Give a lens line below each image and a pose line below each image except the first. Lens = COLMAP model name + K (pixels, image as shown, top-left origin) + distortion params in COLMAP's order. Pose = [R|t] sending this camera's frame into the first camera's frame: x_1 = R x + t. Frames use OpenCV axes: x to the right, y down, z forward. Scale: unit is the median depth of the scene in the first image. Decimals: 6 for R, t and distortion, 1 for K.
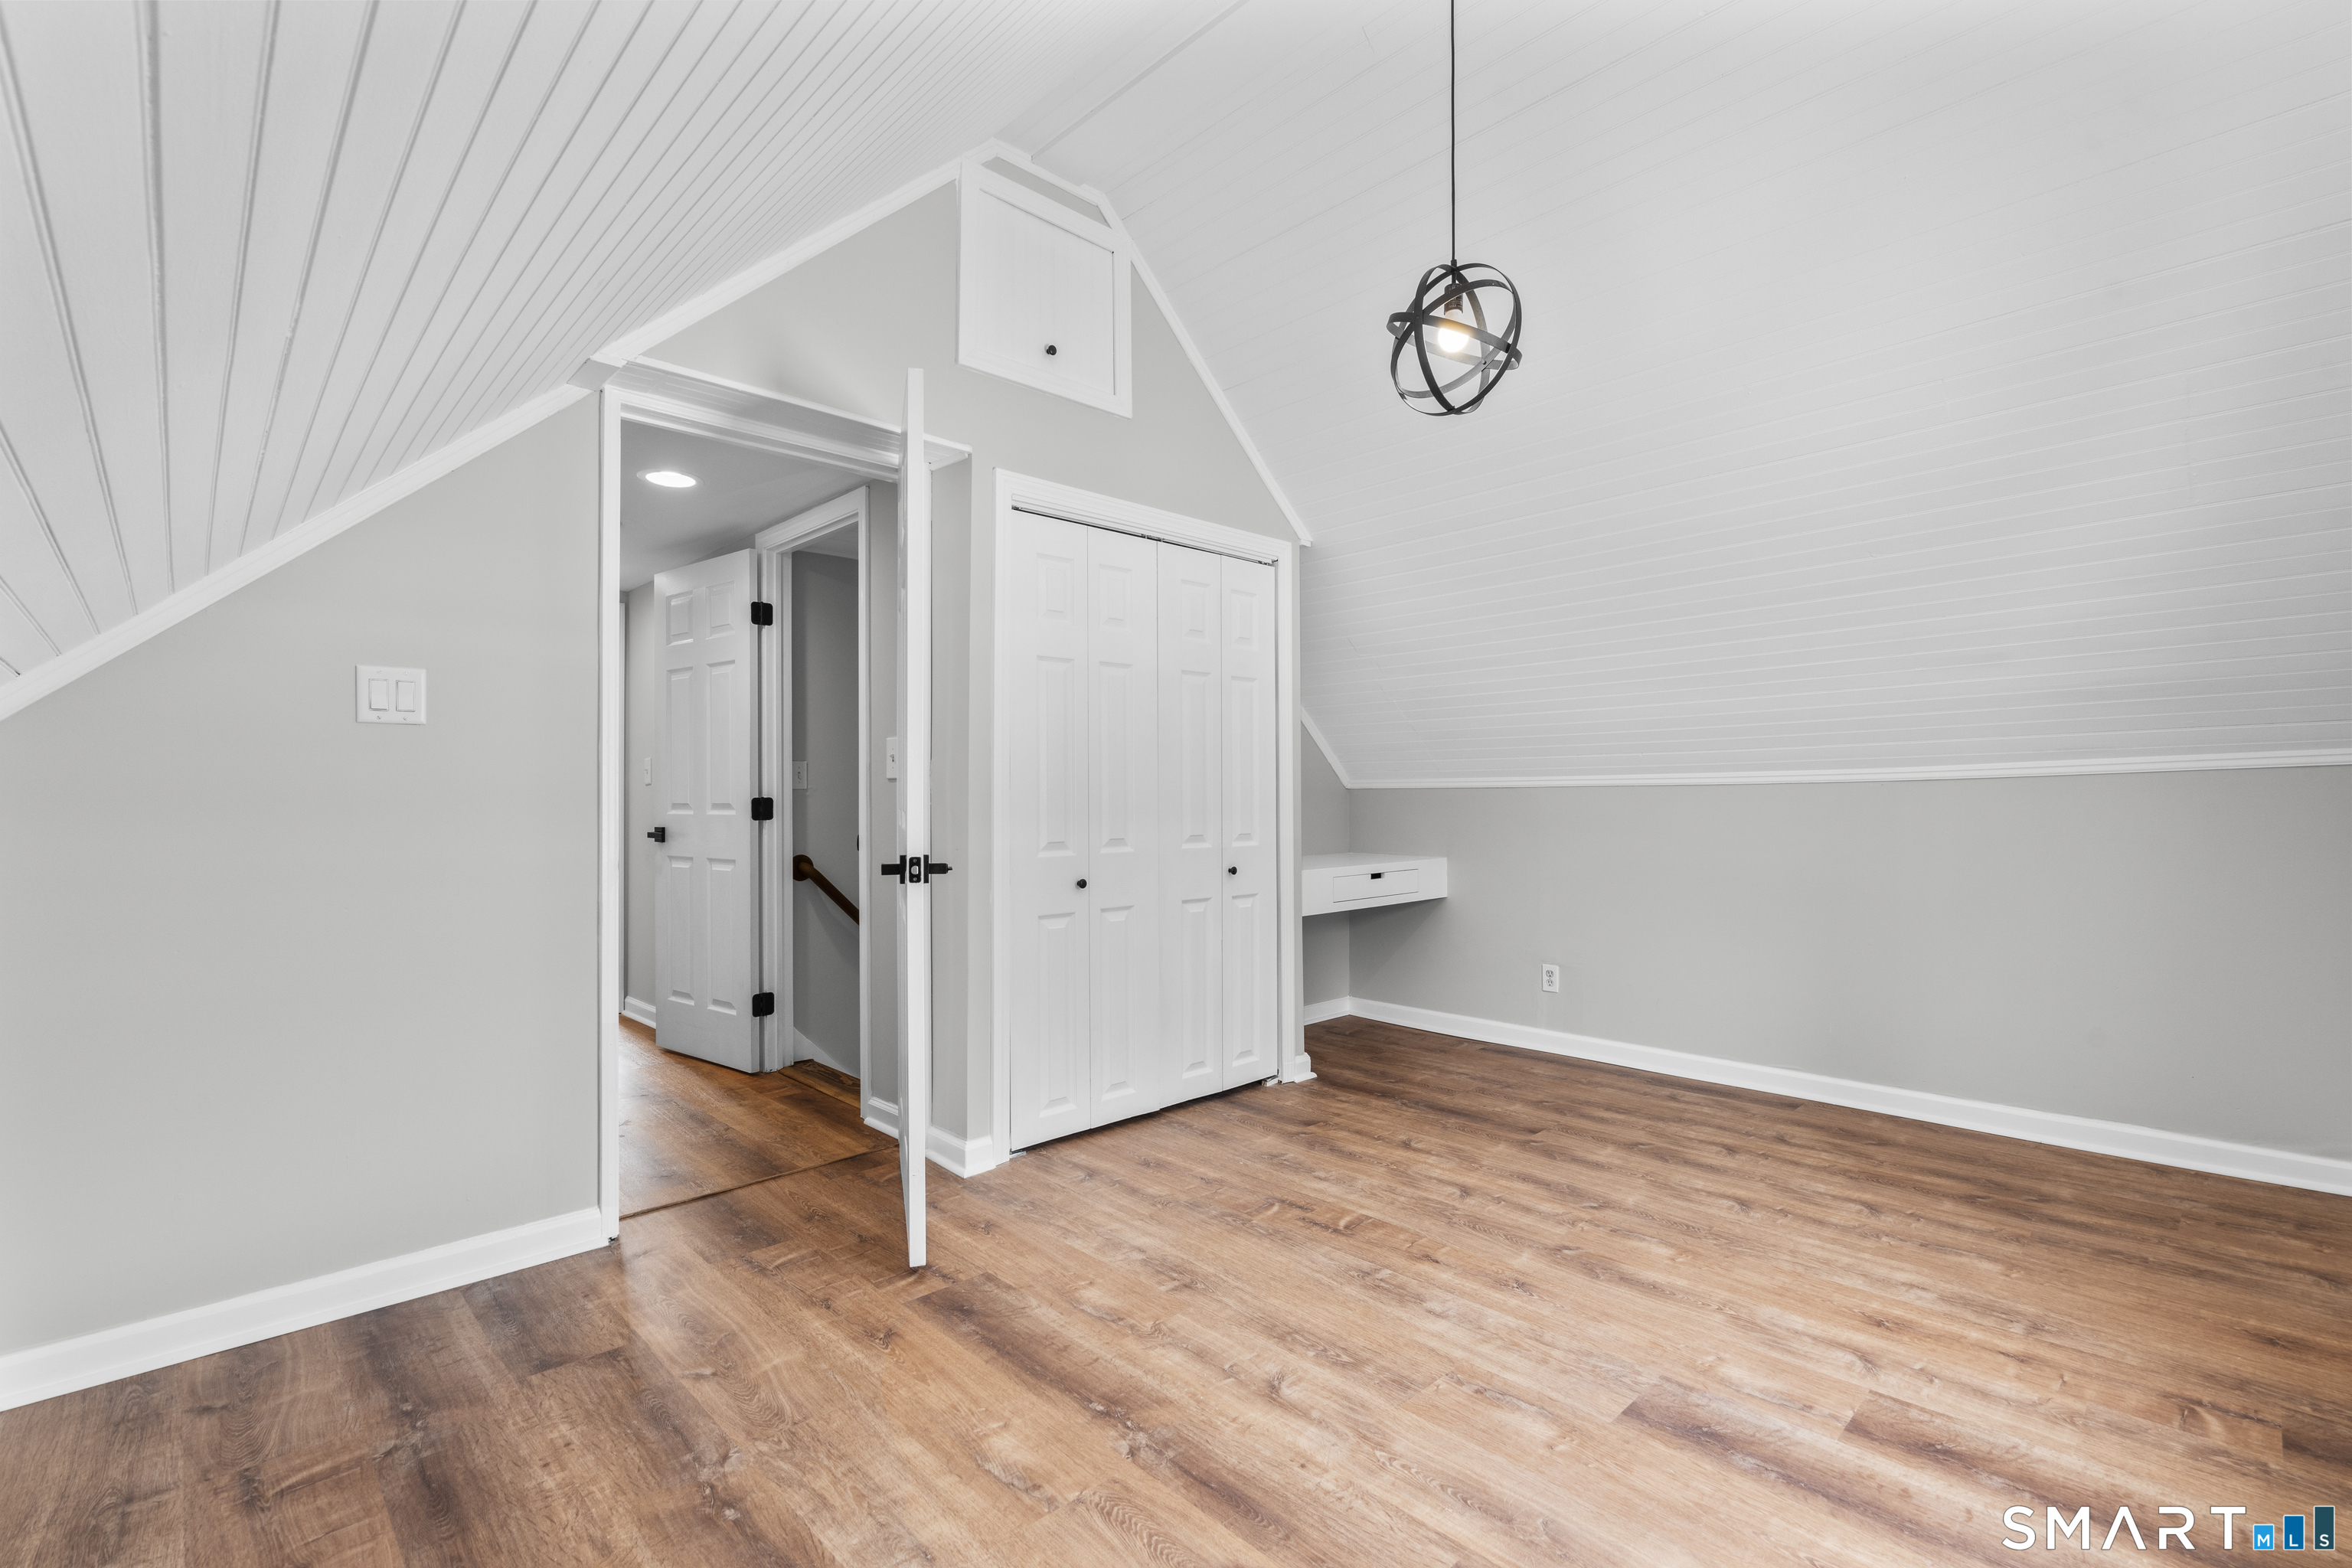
lens RADIAL K [[1047.9, 0, 1169.4], [0, 1047.9, 790.3], [0, 0, 1]] dist [-0.009369, 0.004285]
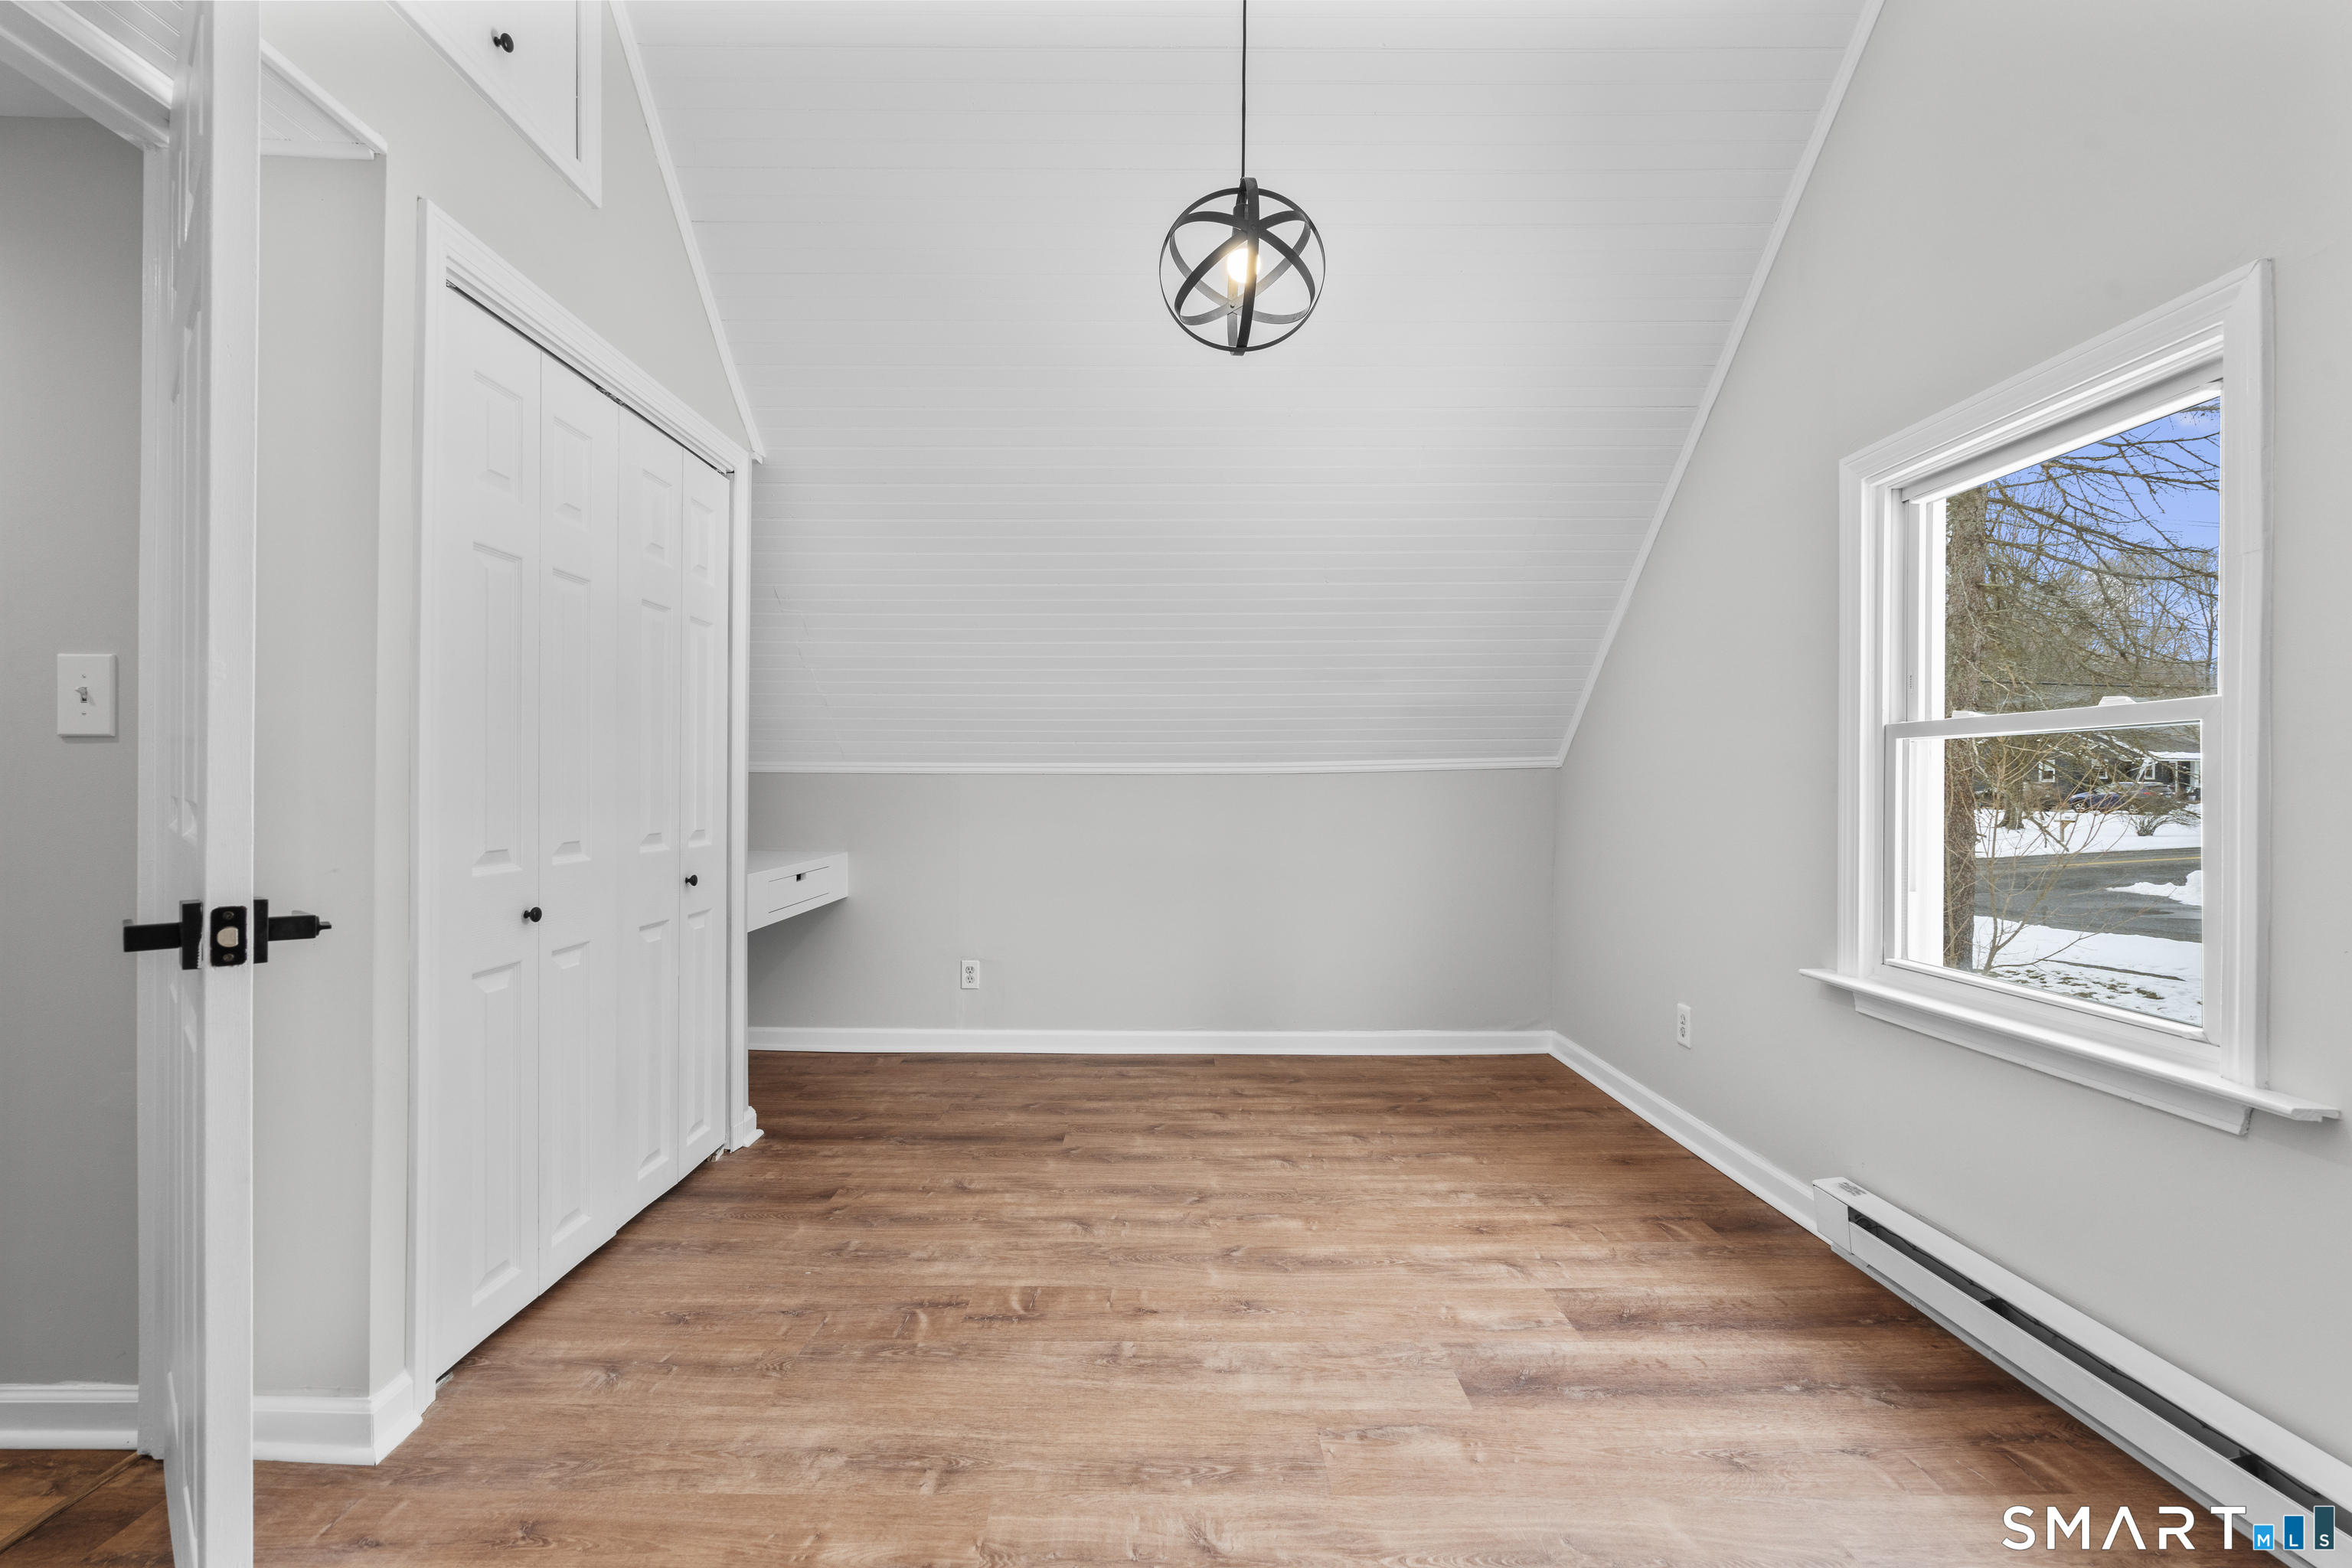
lens RADIAL K [[1047.9, 0, 1169.4], [0, 1047.9, 790.3], [0, 0, 1]] dist [-0.009369, 0.004285]
pose [[0.687183, 0.005289, 0.726465, -0.346757], [-0.013449, 0.999895, 0.005442, 0.006714], [-0.726359, -0.013510, 0.687182, 0.360977]]
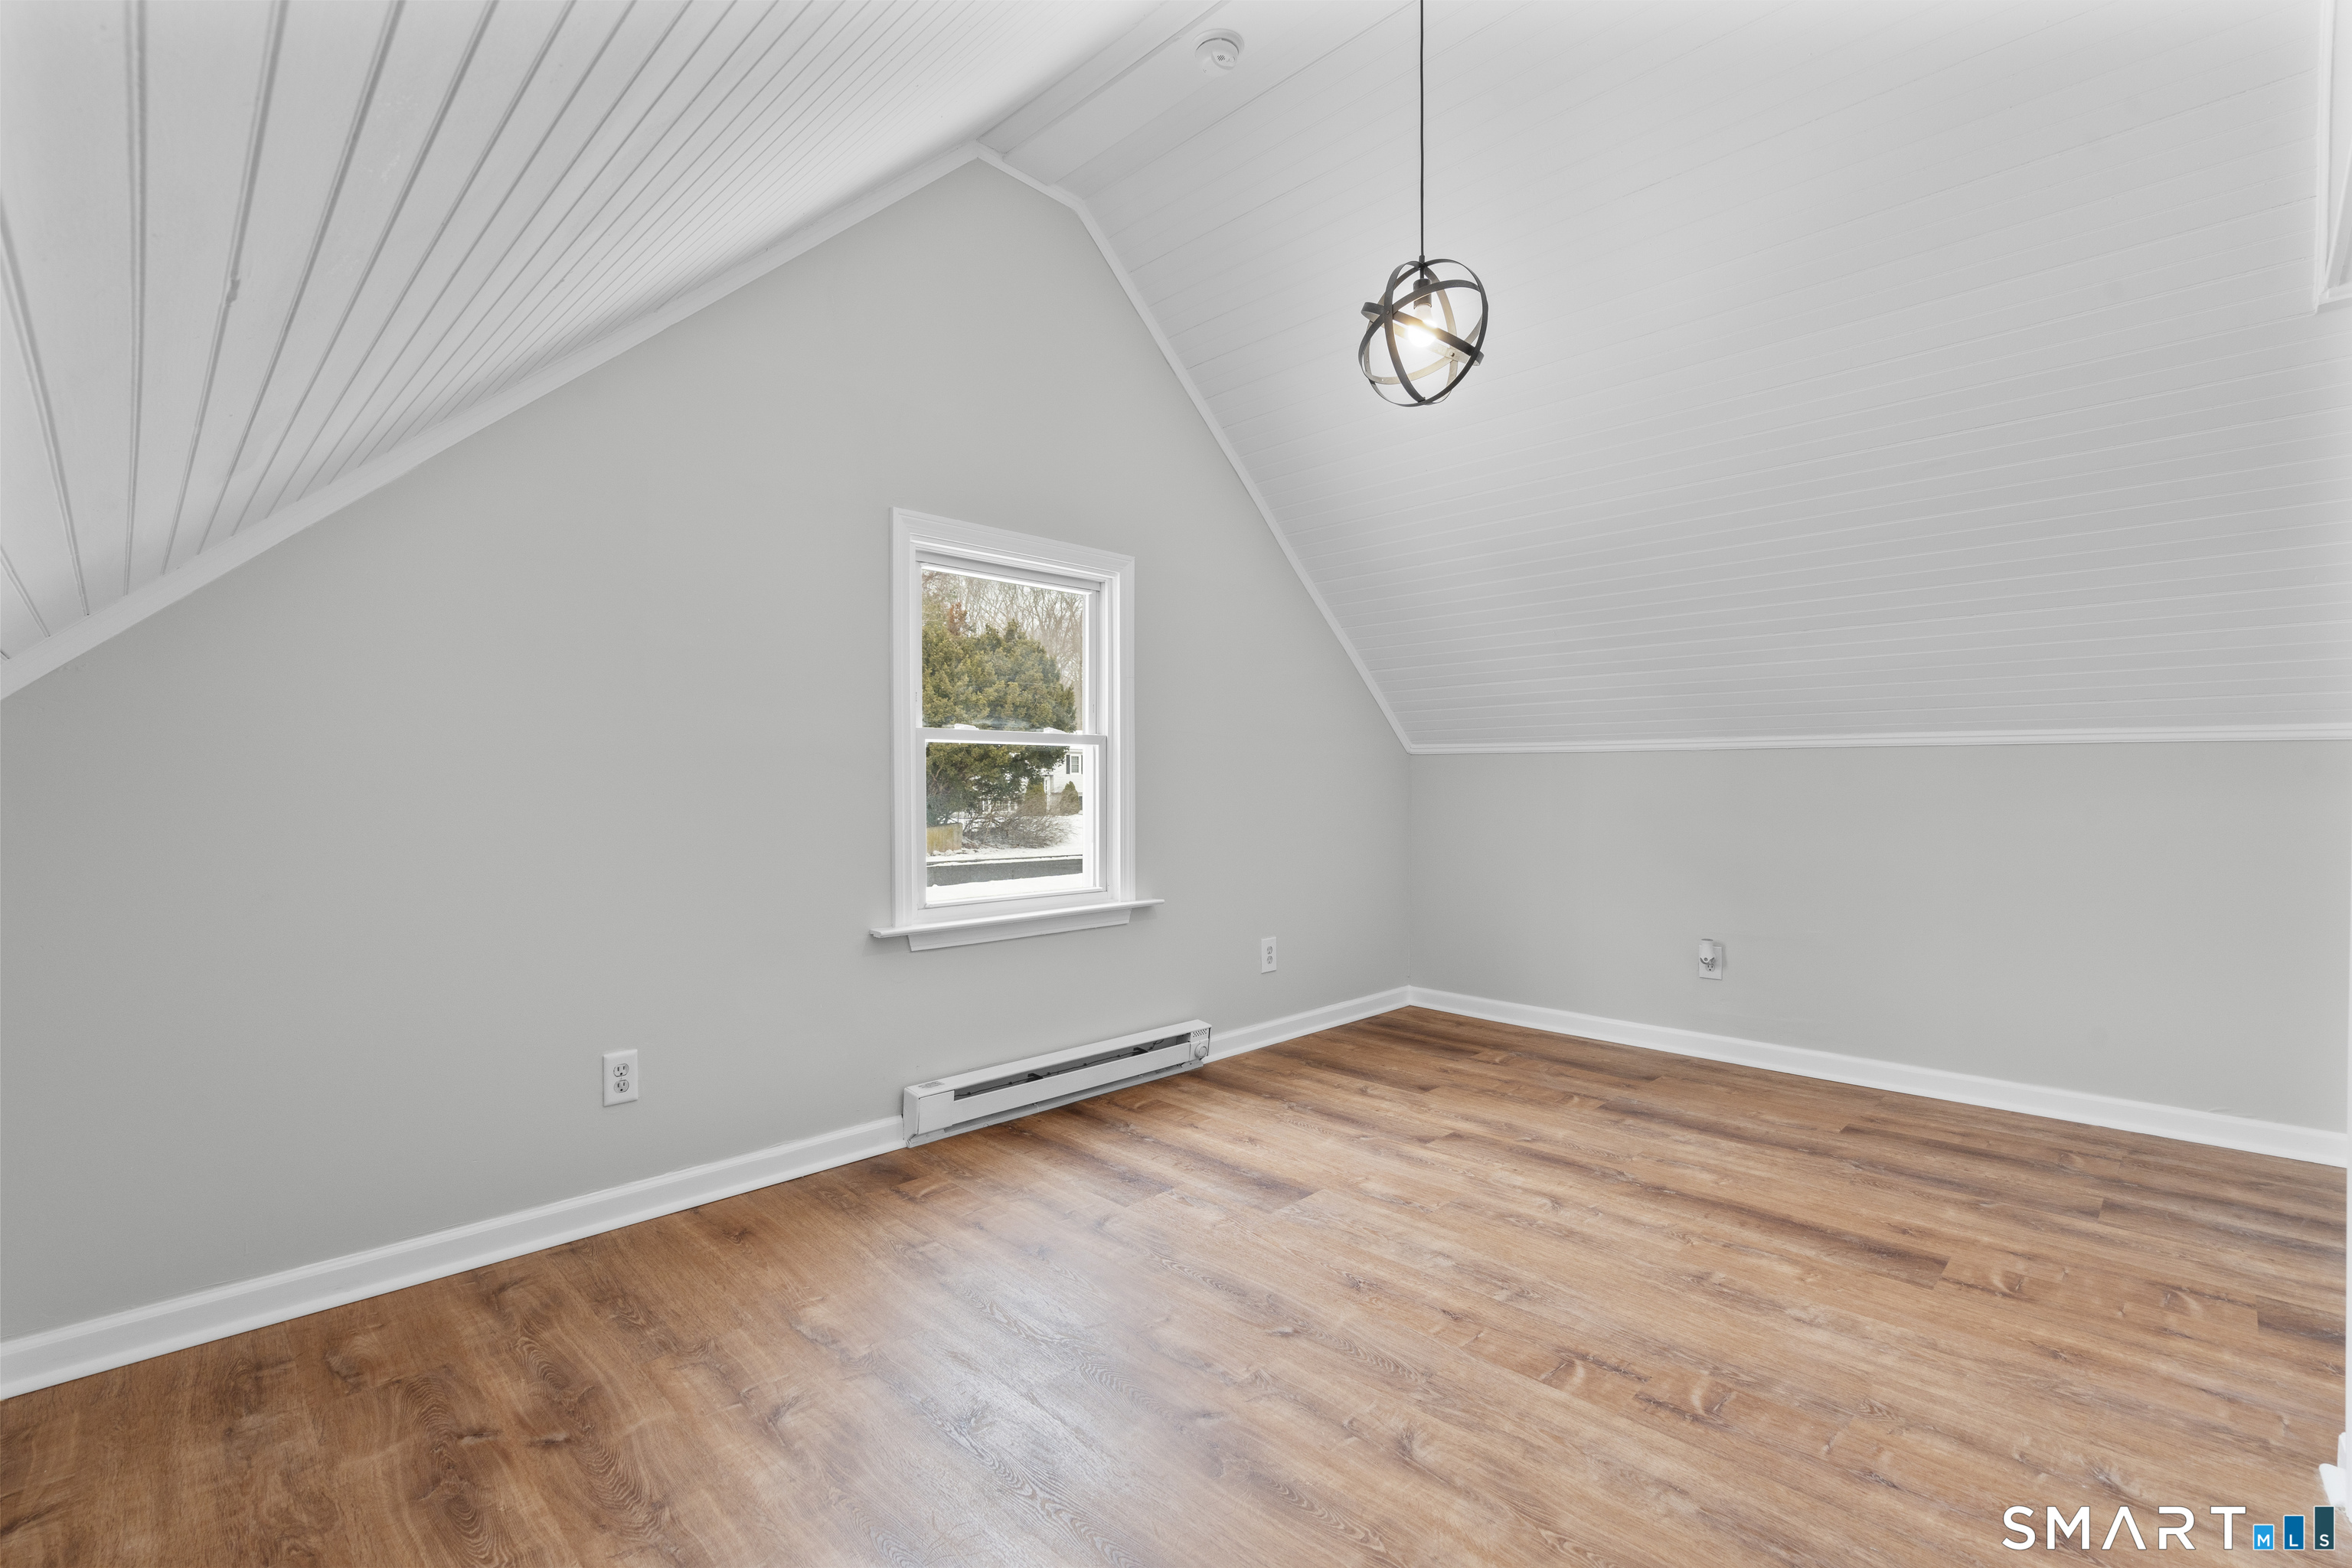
lens RADIAL K [[1047.9, 0, 1169.4], [0, 1047.9, 790.3], [0, 0, 1]] dist [-0.009369, 0.004285]
pose [[-0.999796, 0.004247, -0.019722, 0.458126], [0.004213, 0.999990, 0.001760, 0.016722], [0.019729, 0.001676, -0.999804, 1.708360]]
